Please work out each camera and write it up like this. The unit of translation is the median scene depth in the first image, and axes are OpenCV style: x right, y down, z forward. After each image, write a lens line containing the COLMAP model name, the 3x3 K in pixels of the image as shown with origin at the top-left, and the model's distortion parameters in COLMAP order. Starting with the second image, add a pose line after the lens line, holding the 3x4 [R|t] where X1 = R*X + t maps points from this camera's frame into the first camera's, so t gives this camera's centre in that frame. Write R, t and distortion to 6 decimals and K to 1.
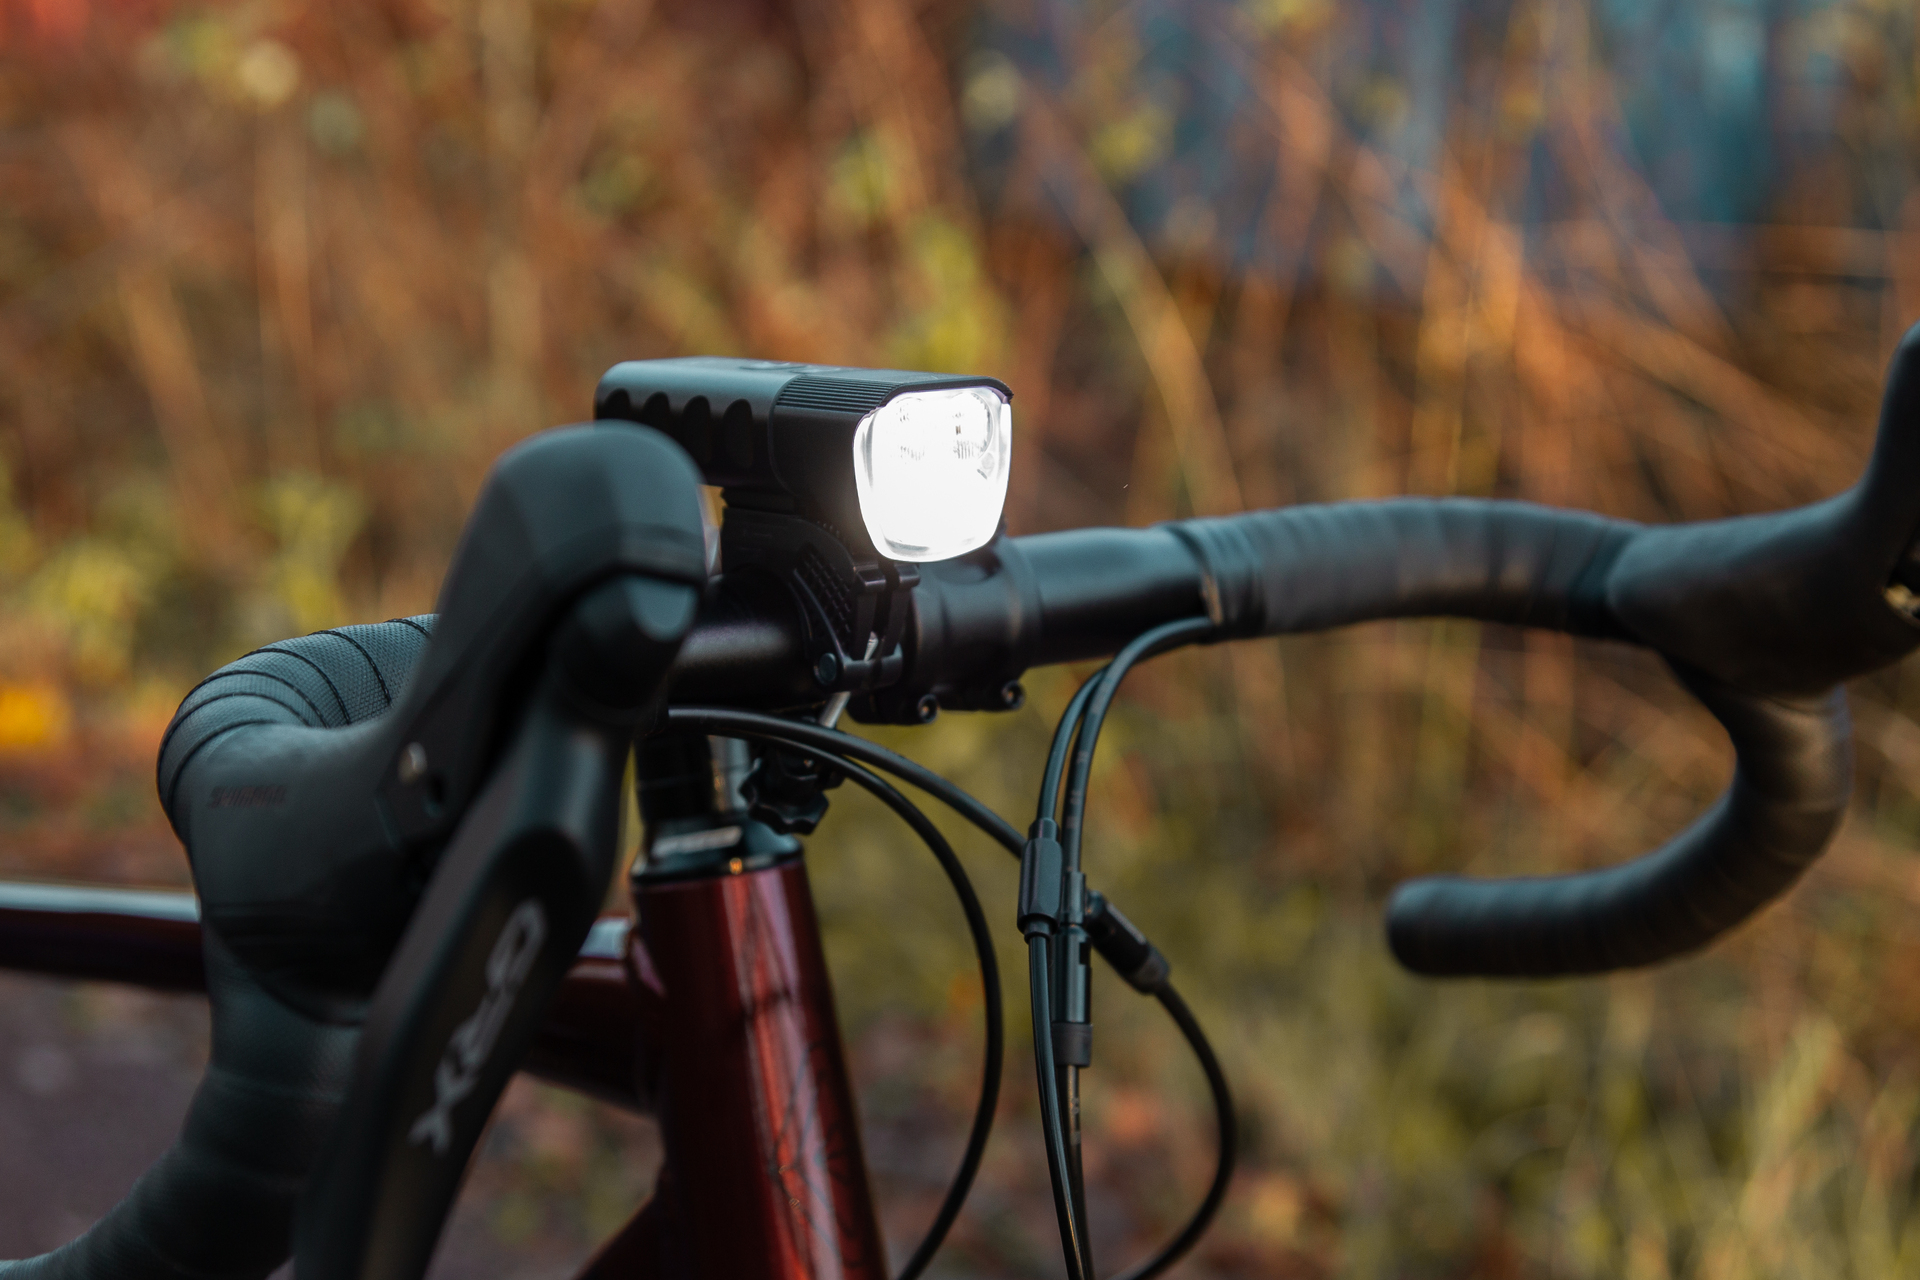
lens RADIAL K [[3539.9, 0, 960.1], [0, 3539.9, 639.8], [0, 0, 1]] dist [0.014196, 0.000000]
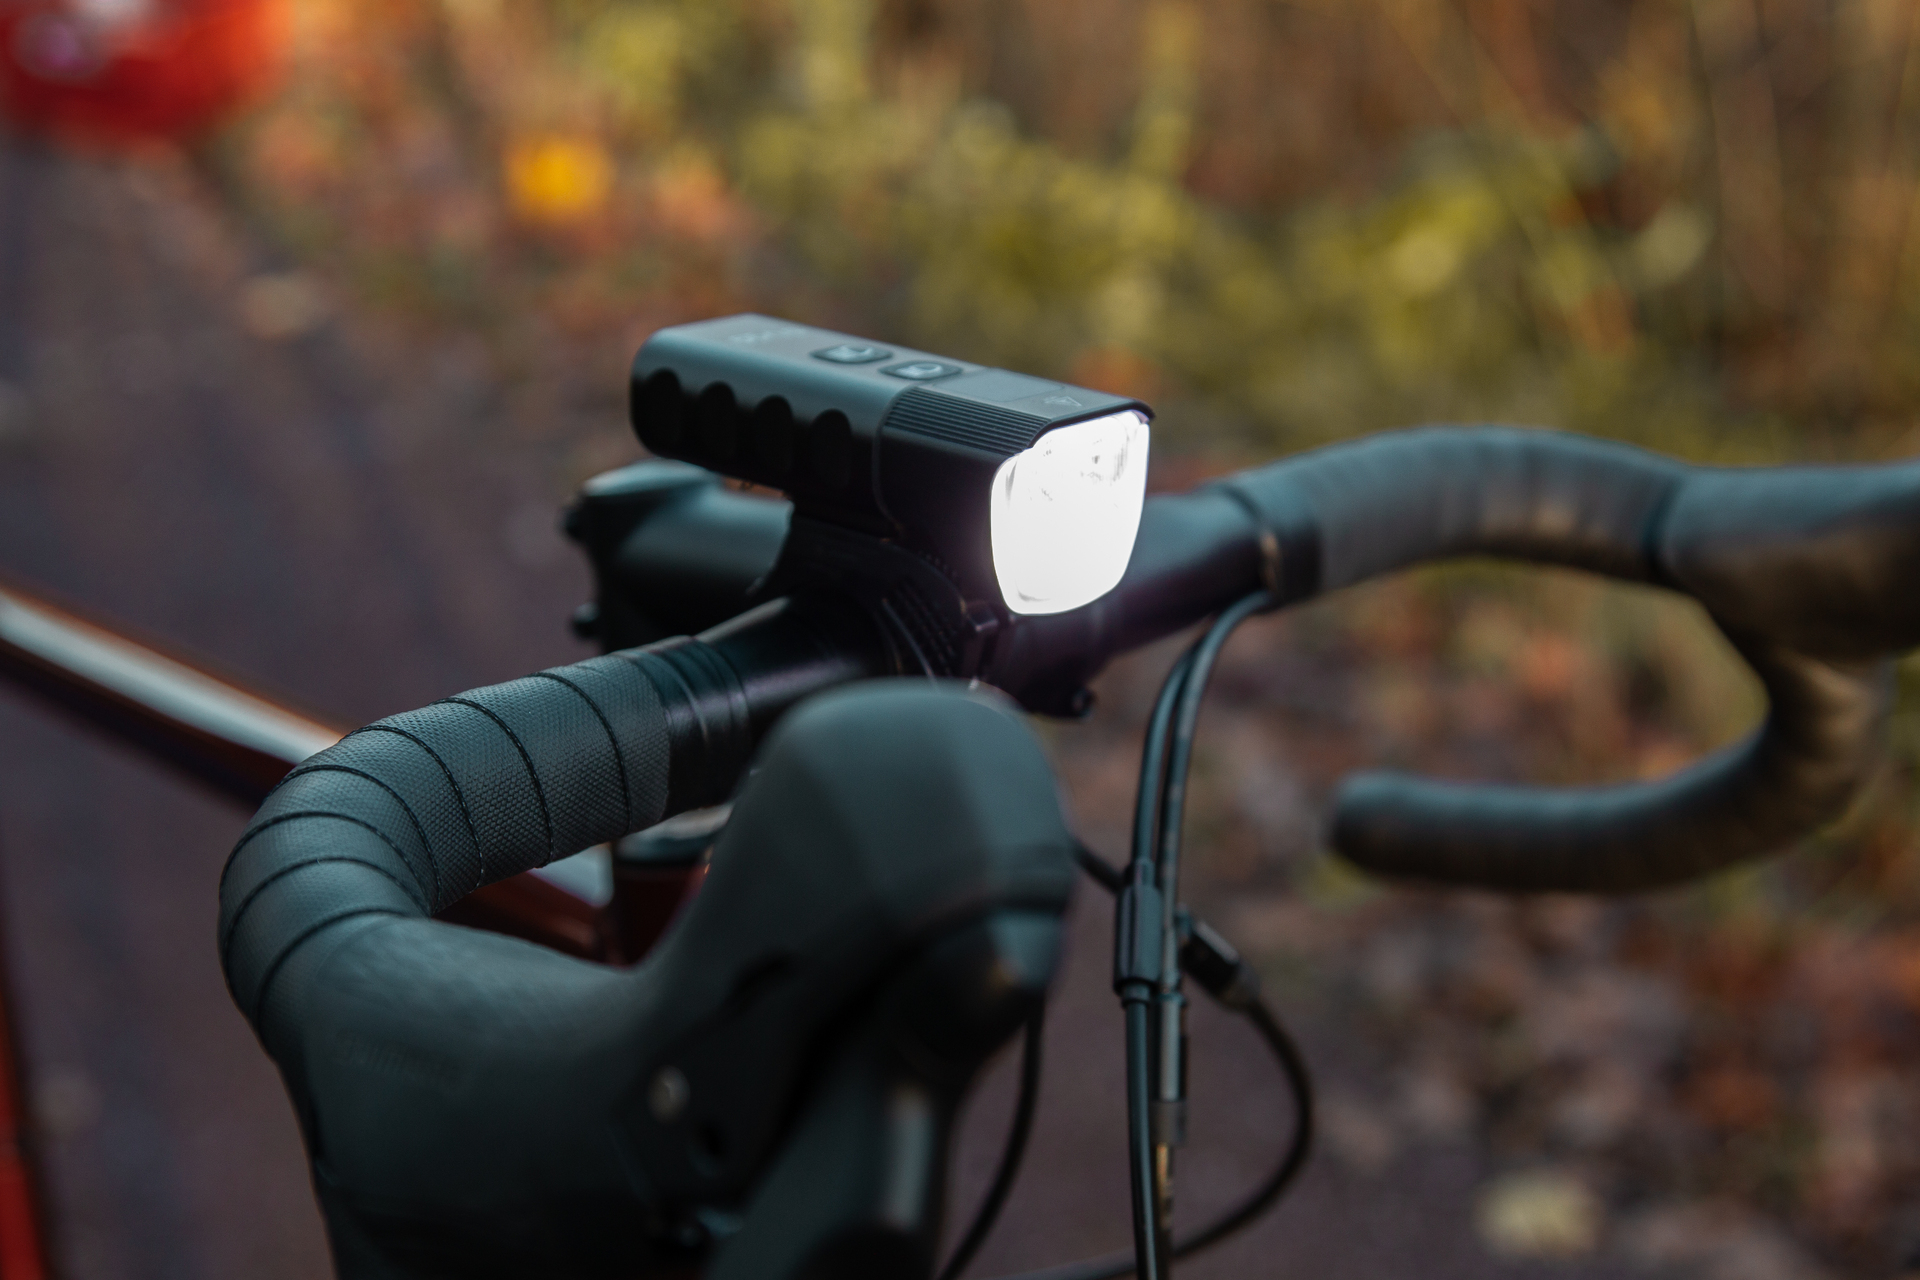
lens RADIAL K [[3255.4, 0, 962.6], [0, 3255.4, 630.8], [0, 0, 1]] dist [-0.008859, 0.000000]
pose [[0.986755, 0.008540, 0.161995, -0.159173], [-0.035245, 0.986045, 0.162704, -0.144662], [-0.158345, -0.166258, 0.973286, 0.223520]]
